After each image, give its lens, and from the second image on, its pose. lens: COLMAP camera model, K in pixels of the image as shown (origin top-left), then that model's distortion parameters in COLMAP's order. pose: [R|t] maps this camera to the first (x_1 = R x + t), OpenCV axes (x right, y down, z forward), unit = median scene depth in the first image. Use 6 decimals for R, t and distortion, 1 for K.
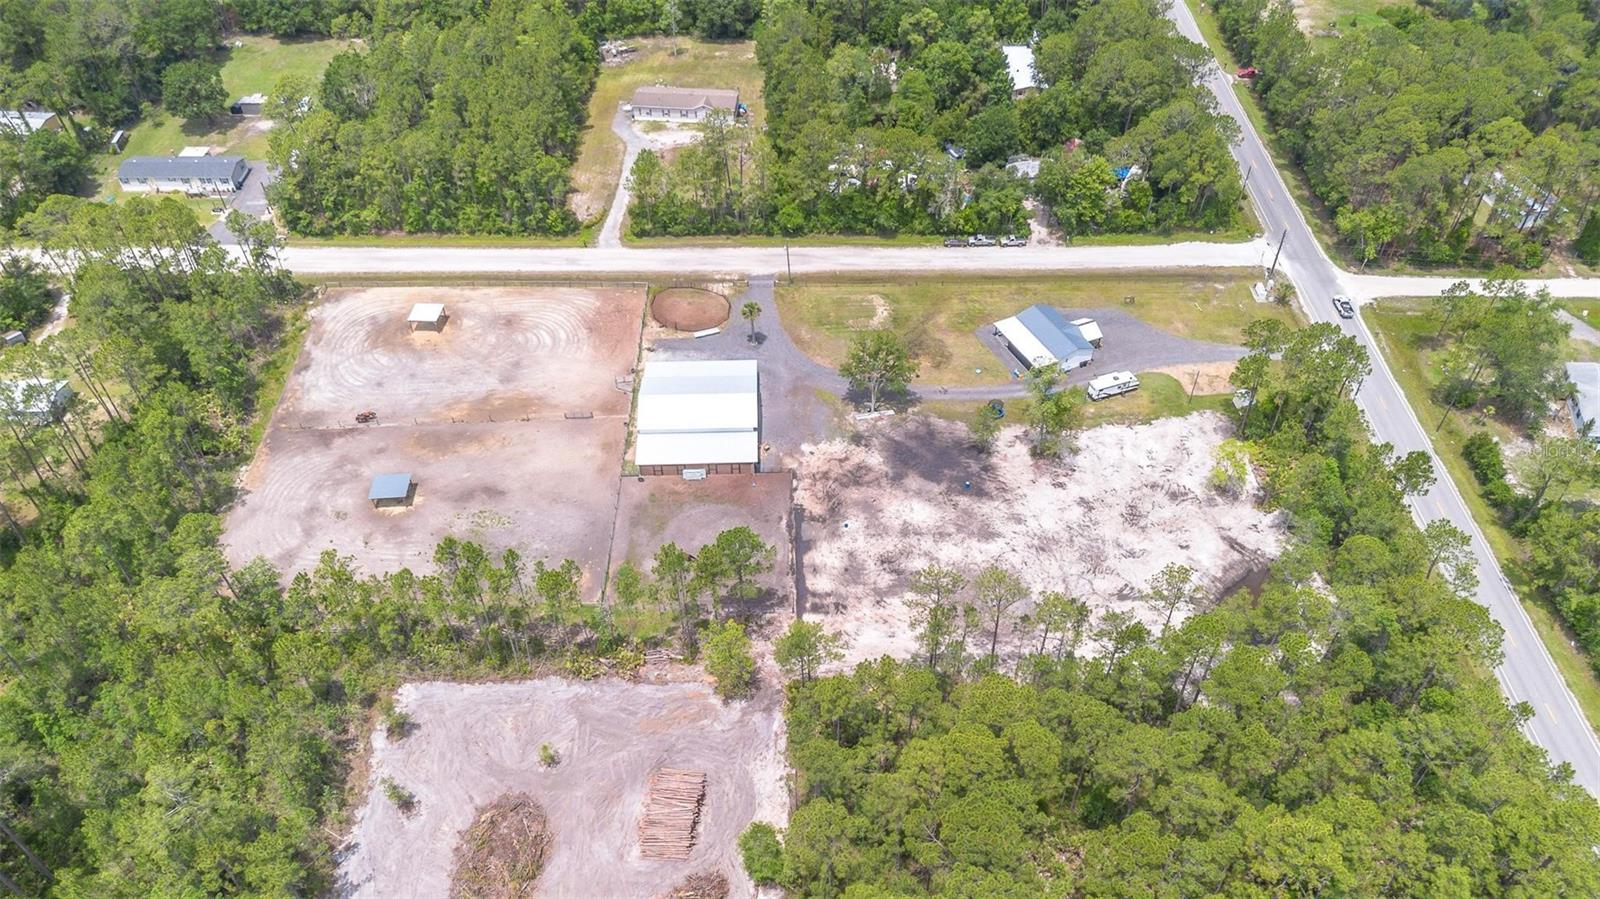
lens RADIAL K [[1127.6, 0, 809.5], [0, 1127.6, 450.0], [0, 0, 1]] dist [0.082856, -0.089007]
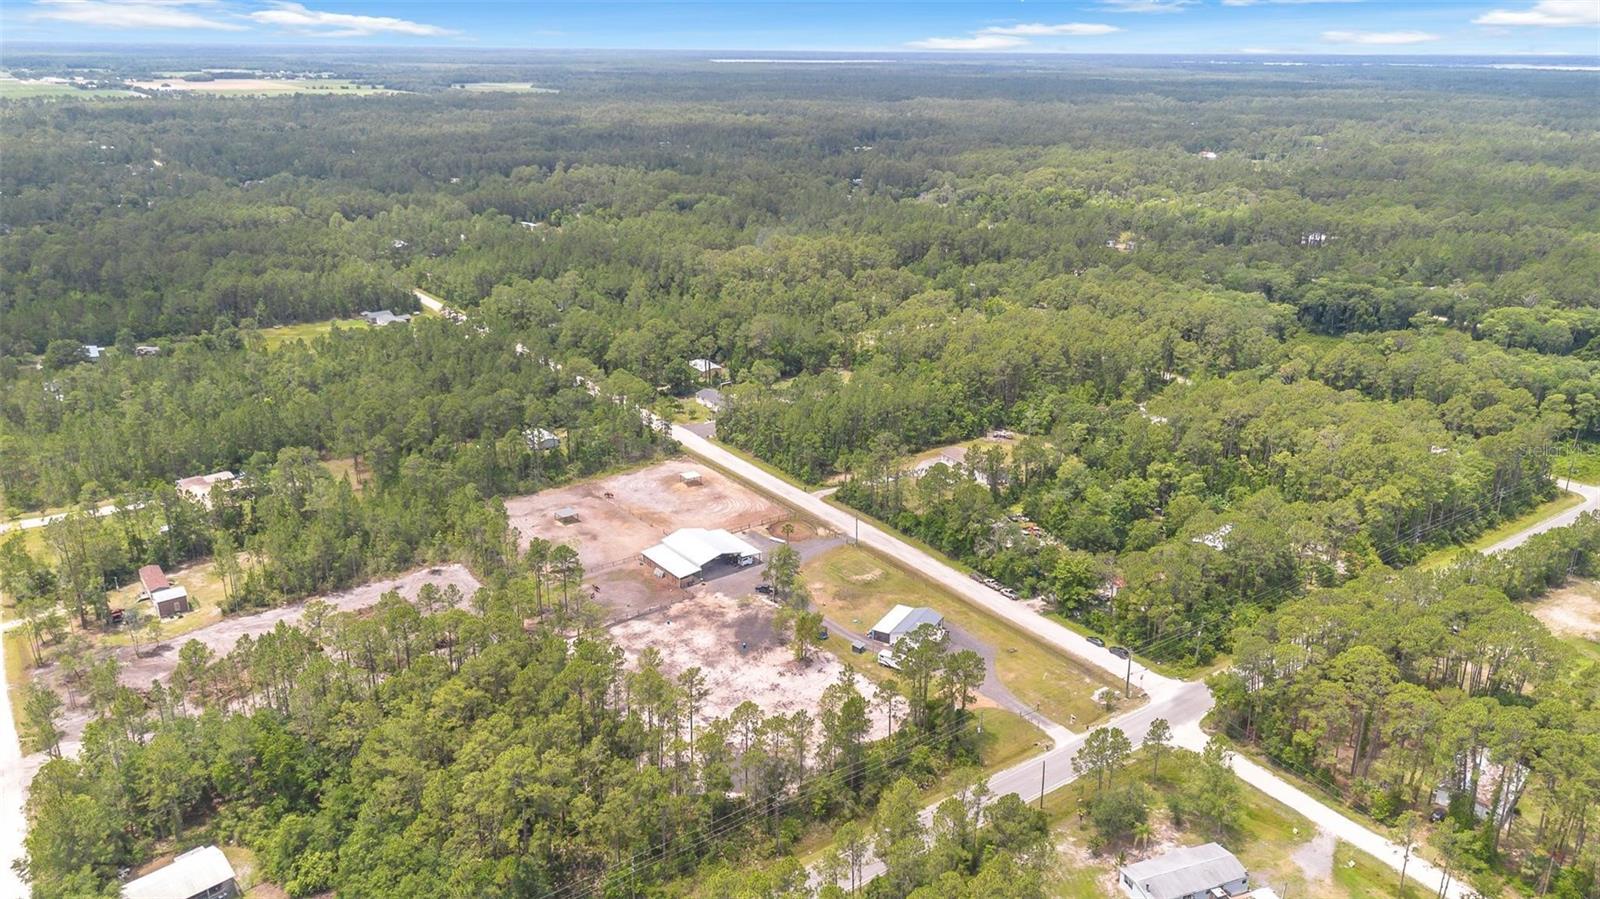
lens RADIAL K [[1127.6, 0, 809.5], [0, 1127.6, 450.0], [0, 0, 1]] dist [0.082856, -0.089007]
pose [[0.582603, 0.276023, -0.764451, 1.171636], [-0.568868, 0.810255, -0.140984, -0.014977], [0.580485, 0.517009, 0.629078, 0.017263]]
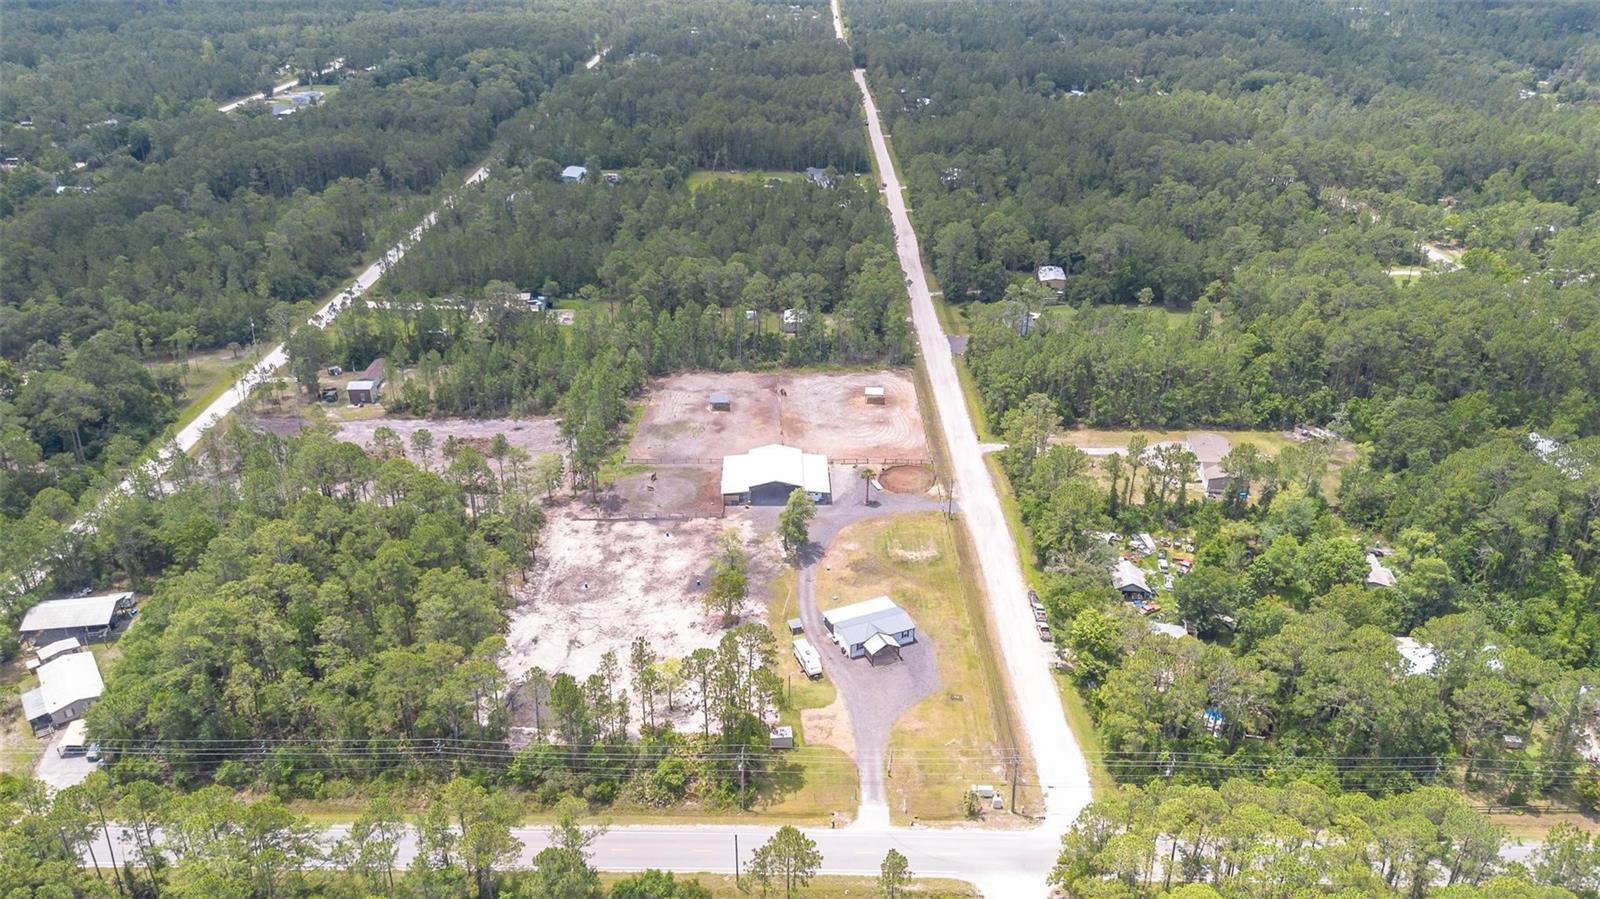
lens RADIAL K [[1127.6, 0, 809.5], [0, 1127.6, 450.0], [0, 0, 1]] dist [0.082856, -0.089007]
pose [[-0.007457, 0.438628, -0.898638, 1.199437], [-0.695942, 0.643034, 0.319642, -0.553711], [0.718059, 0.627784, 0.300465, 0.582182]]
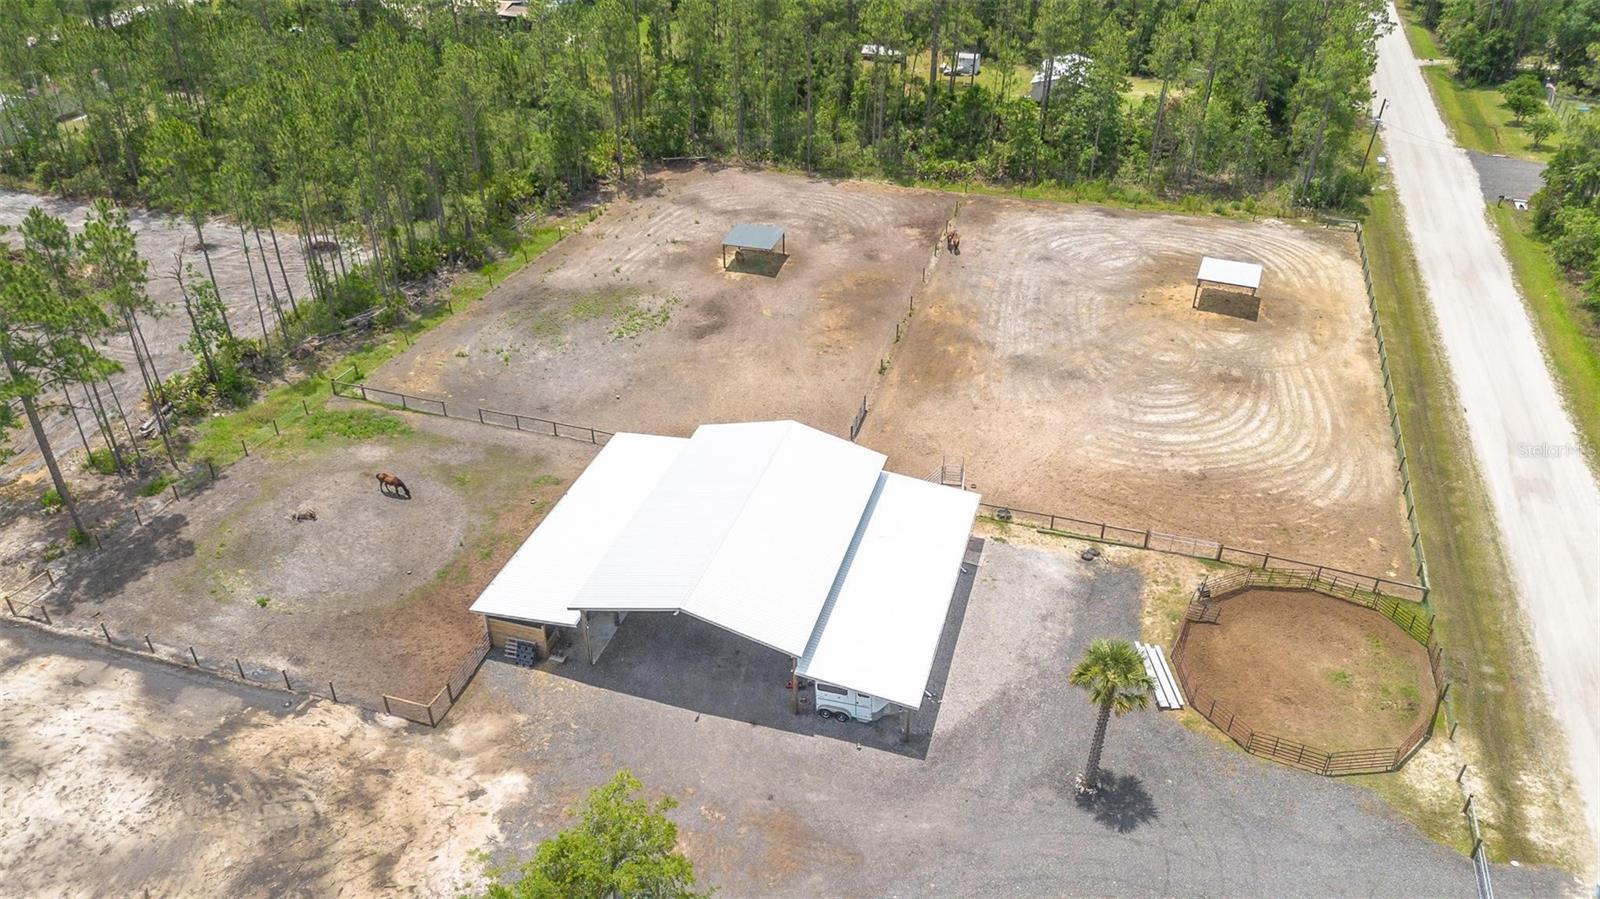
lens RADIAL K [[1127.6, 0, 809.5], [0, 1127.6, 450.0], [0, 0, 1]] dist [0.082856, -0.089007]
pose [[-0.325101, 0.514196, -0.793670, 0.167959], [-0.658113, 0.479676, 0.580343, -0.277306], [0.679115, 0.710995, 0.182456, 0.933719]]
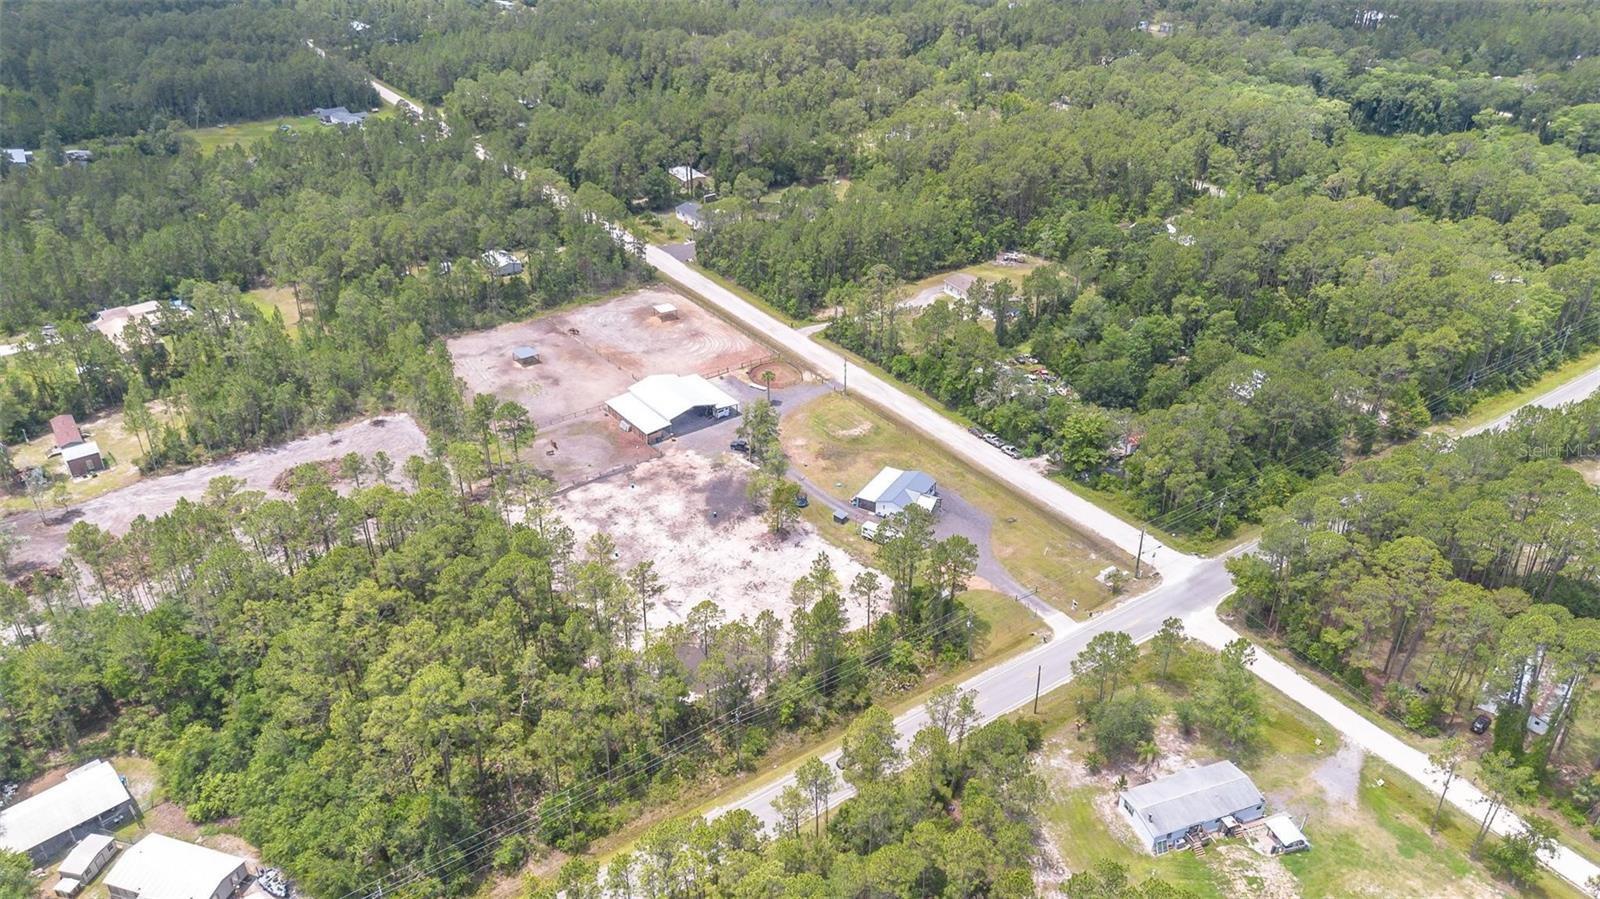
lens RADIAL K [[1127.6, 0, 809.5], [0, 1127.6, 450.0], [0, 0, 1]] dist [0.082856, -0.089007]
pose [[0.574404, 0.411994, -0.707333, 1.047943], [-0.570735, 0.821002, 0.014725, -0.107486], [0.586789, 0.395242, 0.706727, 0.115345]]
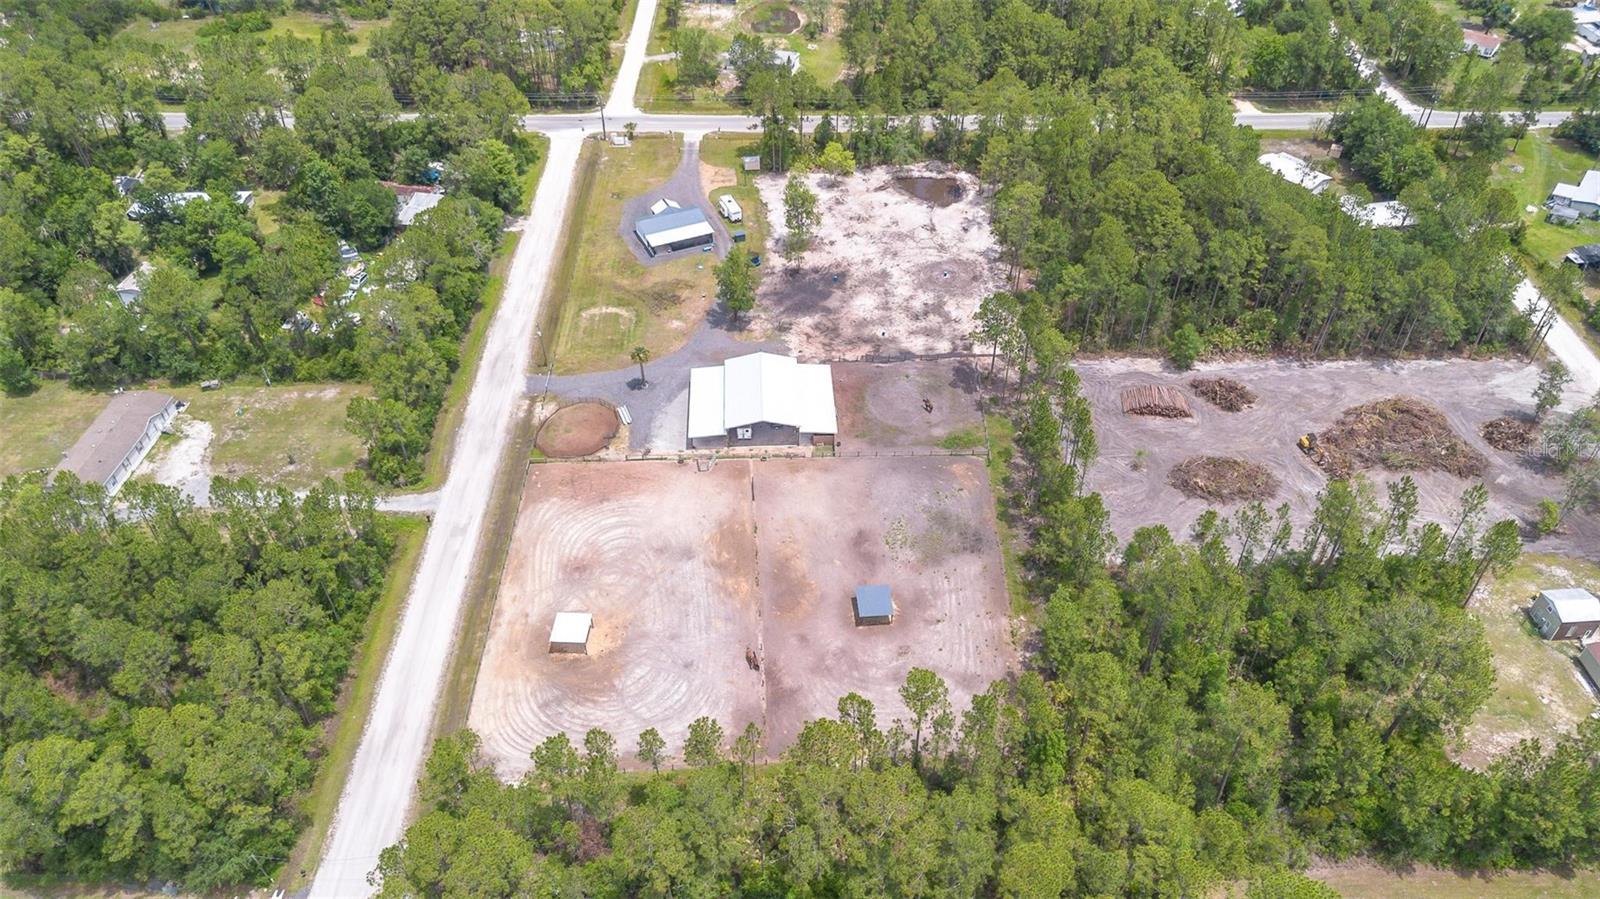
lens RADIAL K [[1127.6, 0, 809.5], [0, 1127.6, 450.0], [0, 0, 1]] dist [0.082856, -0.089007]
pose [[-0.012848, -0.666350, 0.745528, -0.930654], [0.689986, 0.533726, 0.488934, -0.504168], [-0.723709, 0.520686, 0.452915, 0.514456]]
